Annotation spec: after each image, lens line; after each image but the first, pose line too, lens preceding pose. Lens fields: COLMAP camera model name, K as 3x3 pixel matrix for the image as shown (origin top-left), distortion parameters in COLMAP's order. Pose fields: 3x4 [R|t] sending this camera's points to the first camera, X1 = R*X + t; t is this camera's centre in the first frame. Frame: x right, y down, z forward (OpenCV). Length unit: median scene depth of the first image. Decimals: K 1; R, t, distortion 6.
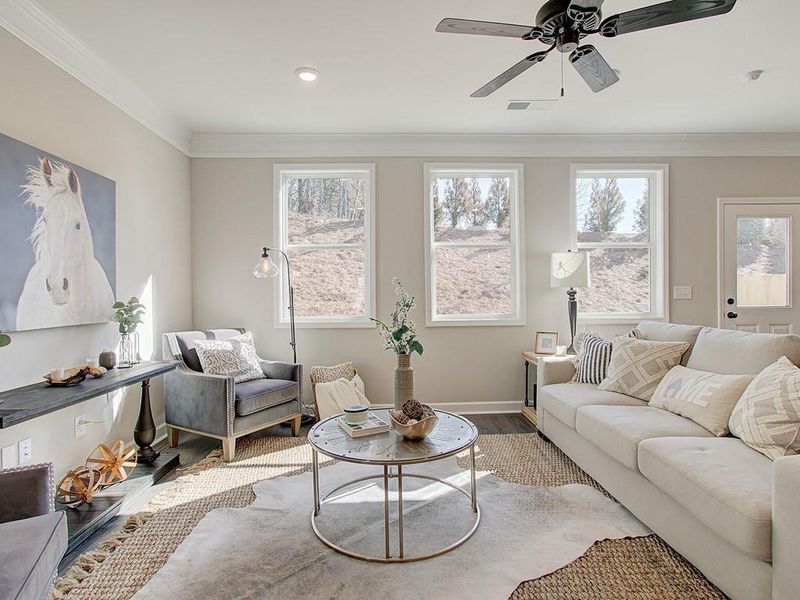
lens RADIAL K [[408.0, 0, 400.0], [0, 408.0, 300.0], [0, 0, 1]] dist [0.005431, 0.000949]
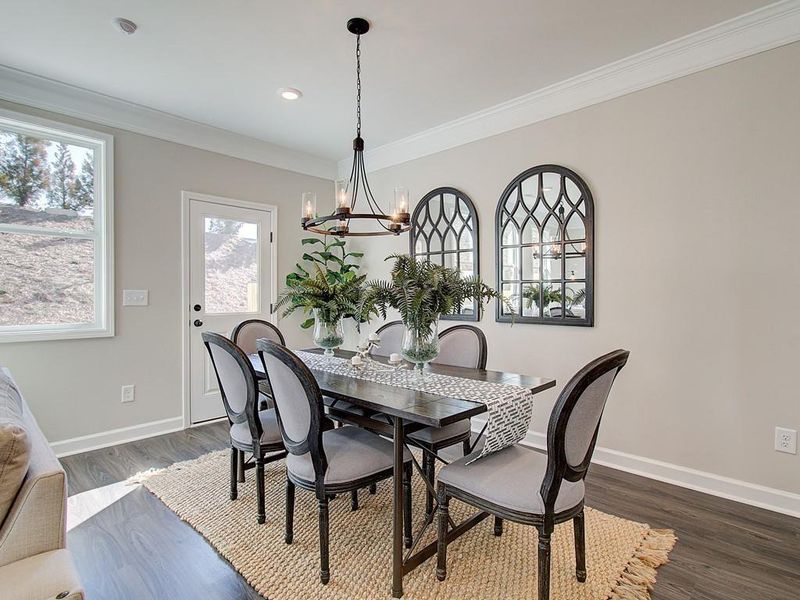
lens RADIAL K [[408.0, 0, 400.0], [0, 408.0, 300.0], [0, 0, 1]] dist [0.005431, 0.000949]
pose [[0.720641, 0.002213, 0.693305, 0.539505], [0.003628, 0.999969, -0.006964, -0.006632], [-0.693299, 0.007534, 0.720610, 0.047785]]
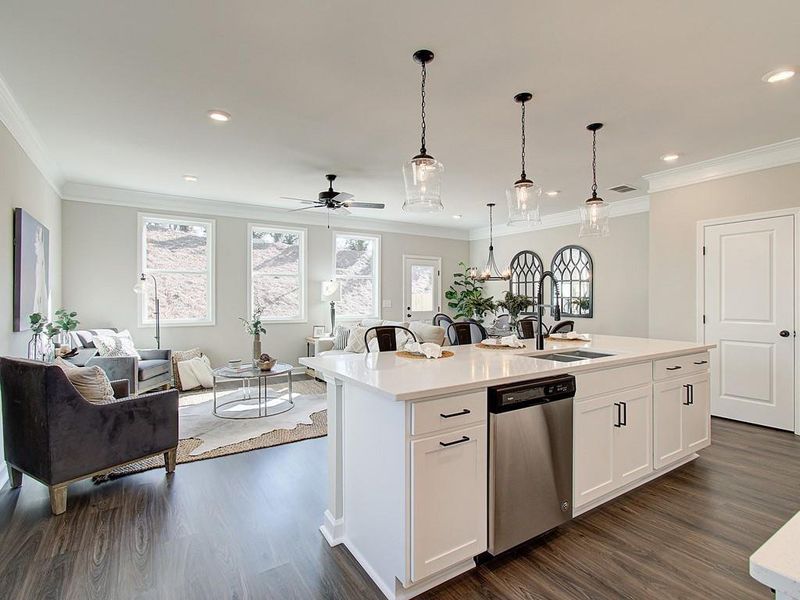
lens RADIAL K [[422.4, 0, 400.0], [0, 422.4, 300.0], [0, 0, 1]] dist [-0.052860, 0.000378]
pose [[0.854777, 0.007837, 0.518936, -0.291407], [-0.002967, 0.999943, -0.010214, -0.016498], [-0.518987, 0.007191, 0.854752, -0.746037]]
